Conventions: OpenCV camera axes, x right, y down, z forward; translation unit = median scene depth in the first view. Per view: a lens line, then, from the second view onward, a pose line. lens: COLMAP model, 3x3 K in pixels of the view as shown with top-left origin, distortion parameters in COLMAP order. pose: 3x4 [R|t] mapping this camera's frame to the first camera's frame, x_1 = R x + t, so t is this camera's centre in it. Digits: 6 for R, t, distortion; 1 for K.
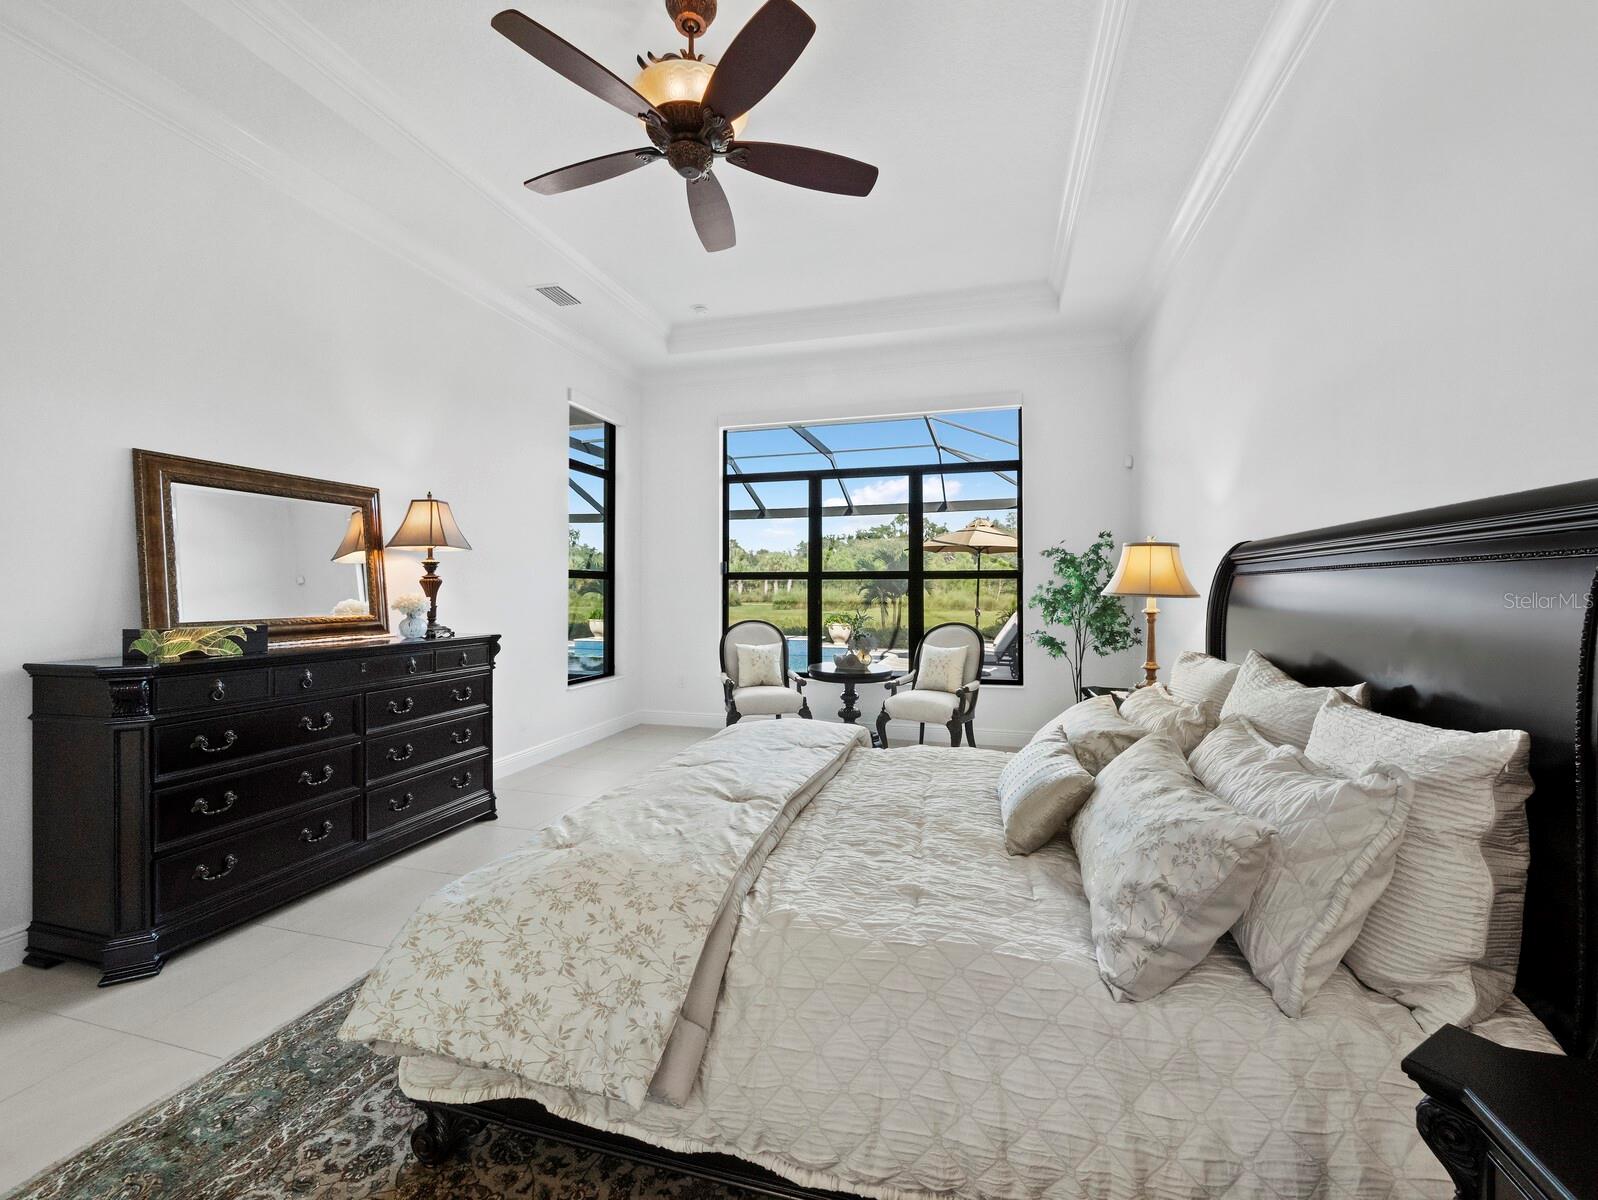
lens RADIAL K [[669.9, 0, 801.3], [0, 669.9, 592.8], [0, 0, 1]] dist [-0.000053, 0.000290]
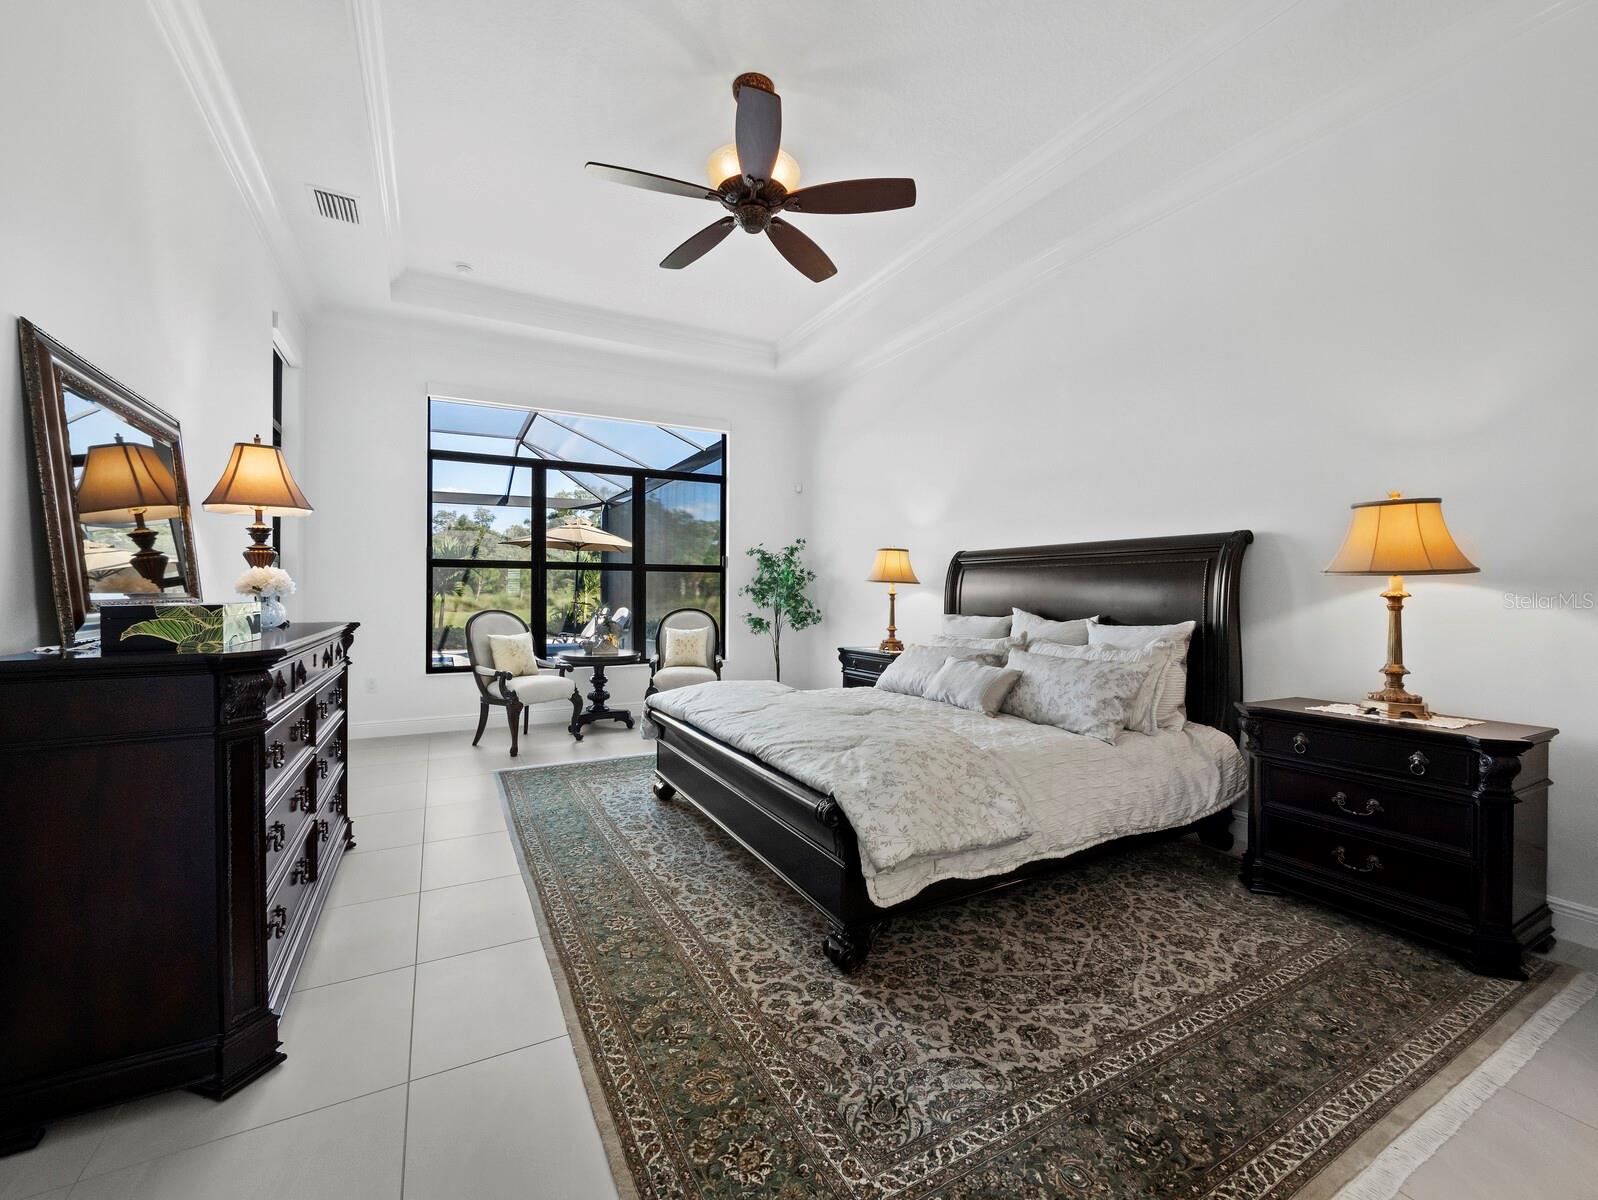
lens RADIAL K [[669.9, 0, 794.2], [0, 669.9, 603.4], [0, 0, 1]] dist [-0.000053, 0.000290]
pose [[0.716867, -0.009098, 0.697150, -0.482422], [-0.000204, 0.999912, 0.013259, 0.021152], [-0.697210, -0.009647, 0.716802, 0.029338]]
